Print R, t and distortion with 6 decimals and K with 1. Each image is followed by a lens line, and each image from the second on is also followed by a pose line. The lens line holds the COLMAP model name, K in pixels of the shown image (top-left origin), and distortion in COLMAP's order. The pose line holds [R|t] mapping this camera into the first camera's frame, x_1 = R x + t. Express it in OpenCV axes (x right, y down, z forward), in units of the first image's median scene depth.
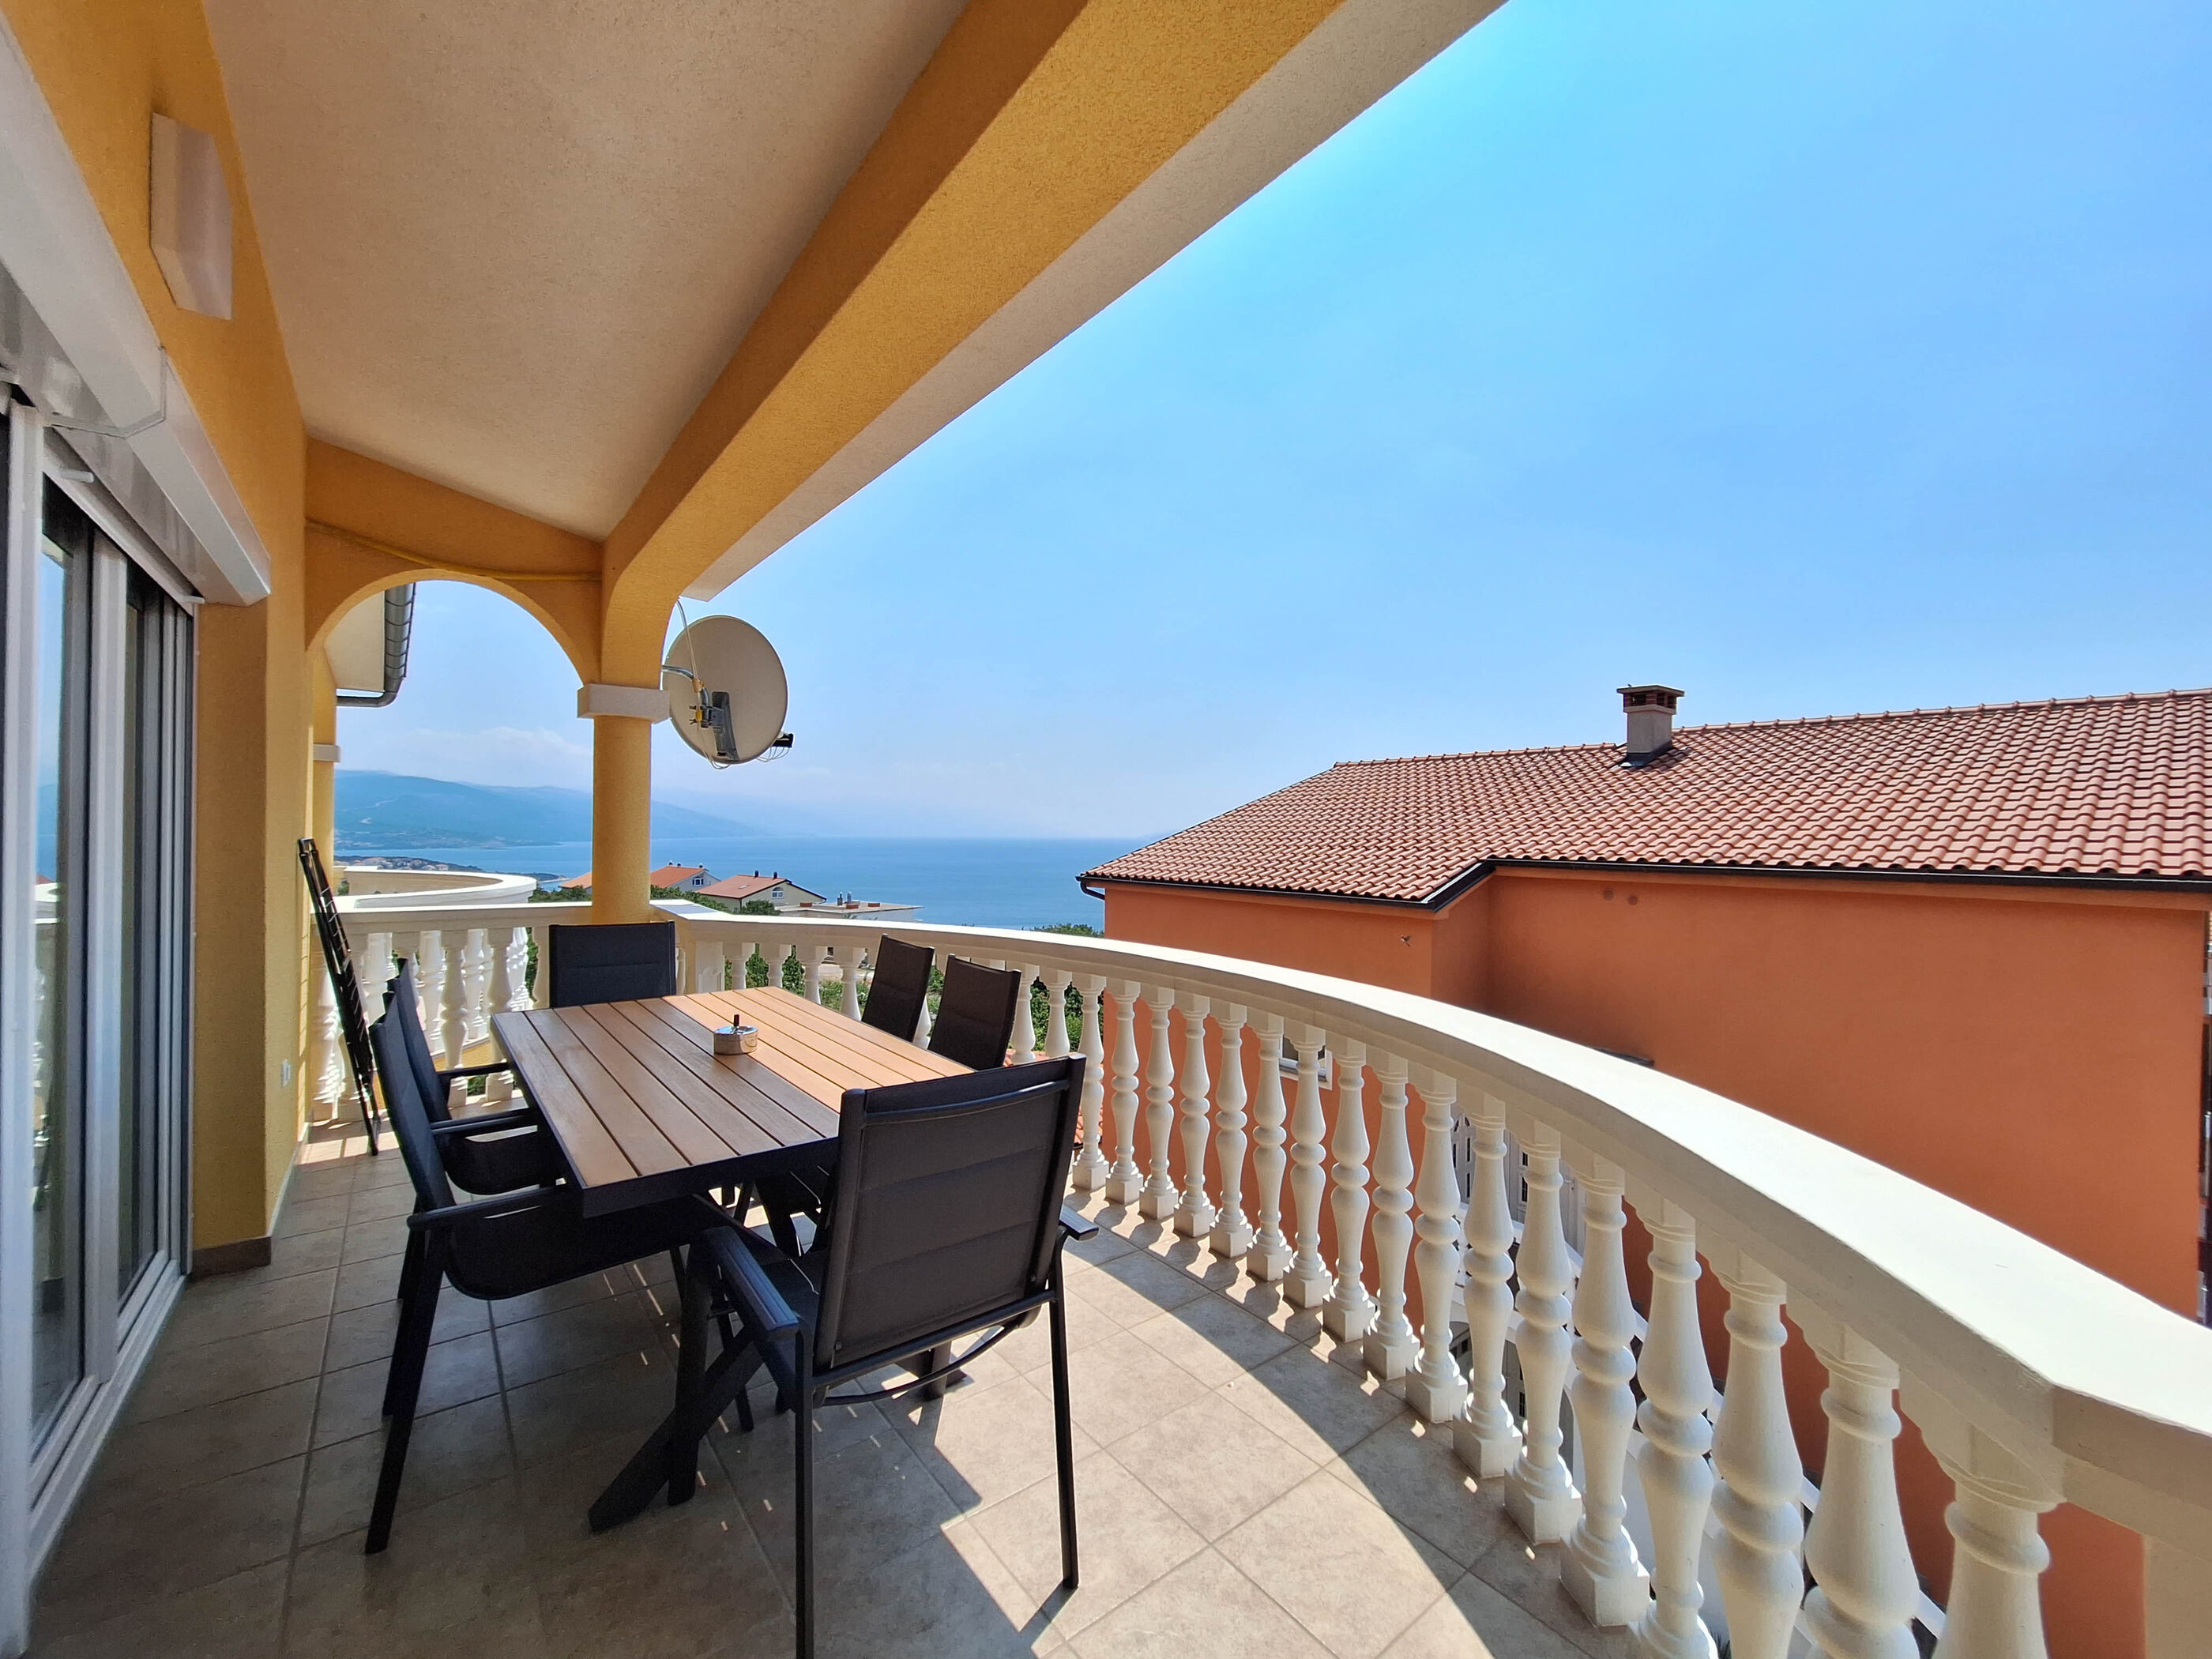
lens RADIAL K [[881.2, 0, 1133.5], [0, 881.2, 835.8], [0, 0, 1]] dist [-0.003445, 0.000020]
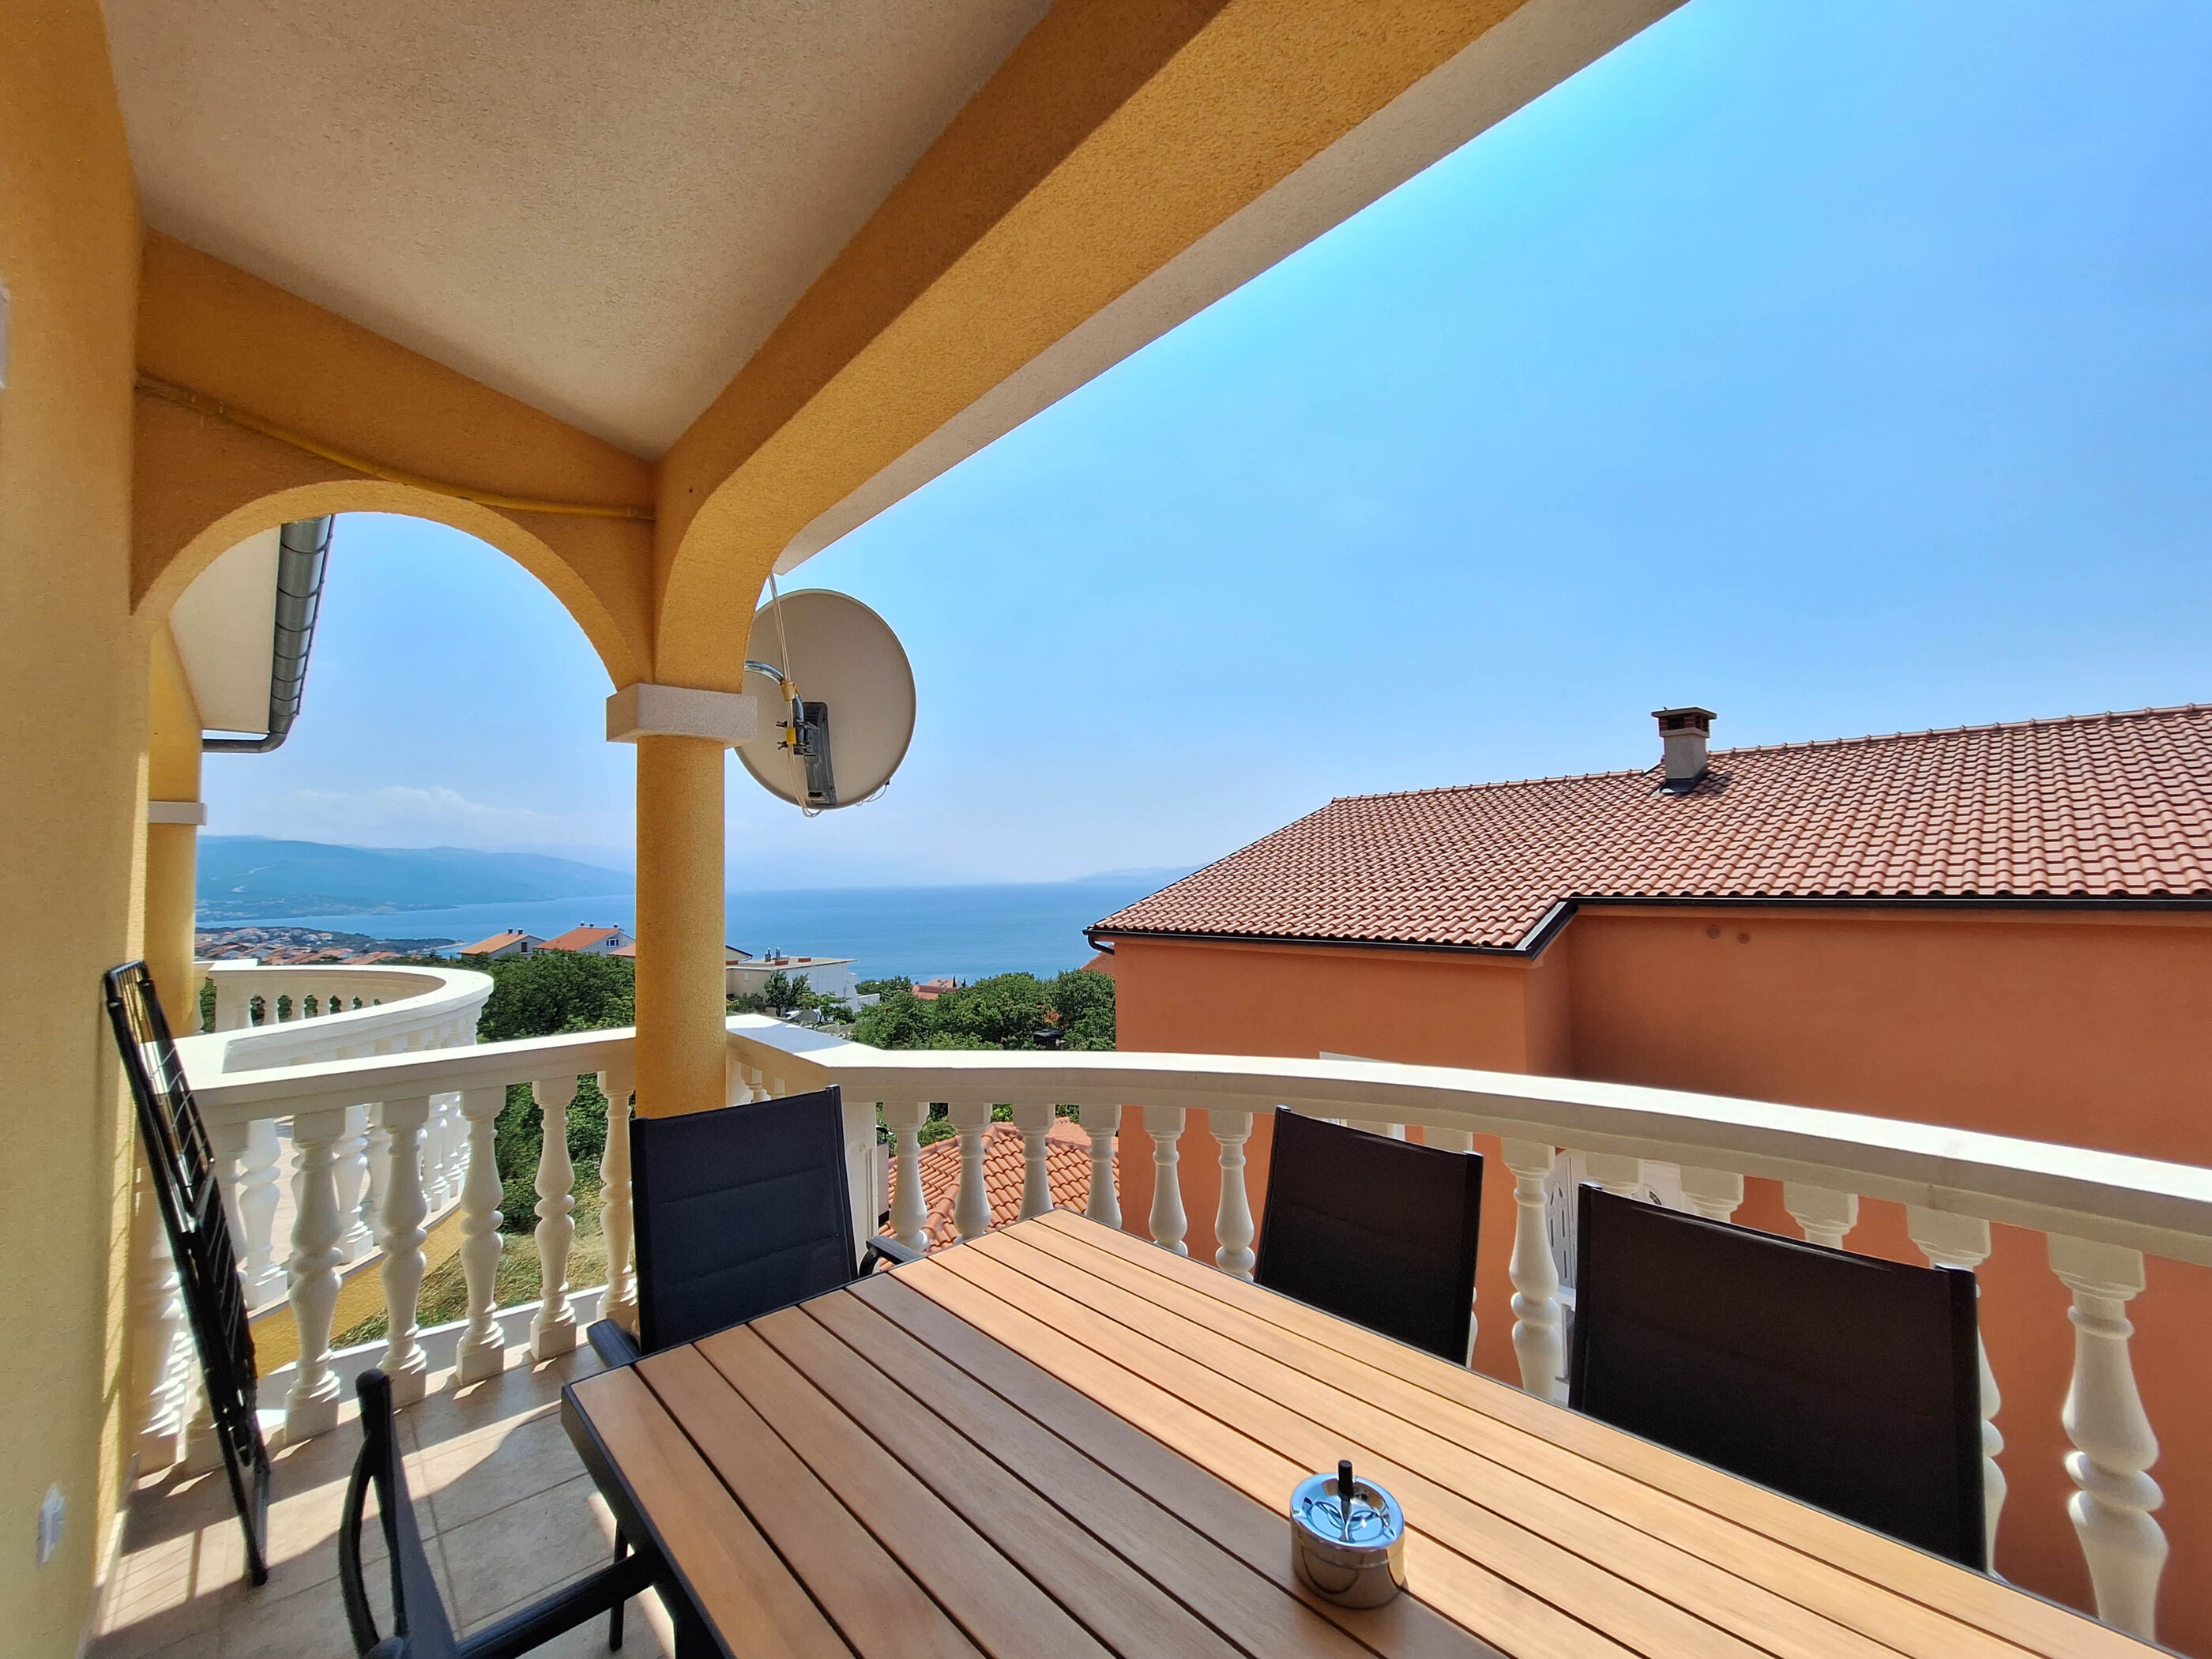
lens RADIAL K [[874.7, 0, 1127.0], [0, 874.7, 838.6], [0, 0, 1]] dist [-0.002124, 0.000336]
pose [[0.996632, -0.029016, 0.076705, -0.279131], [0.032445, 0.998512, -0.043839, -0.021731], [-0.075319, 0.046180, 0.996090, 0.314388]]
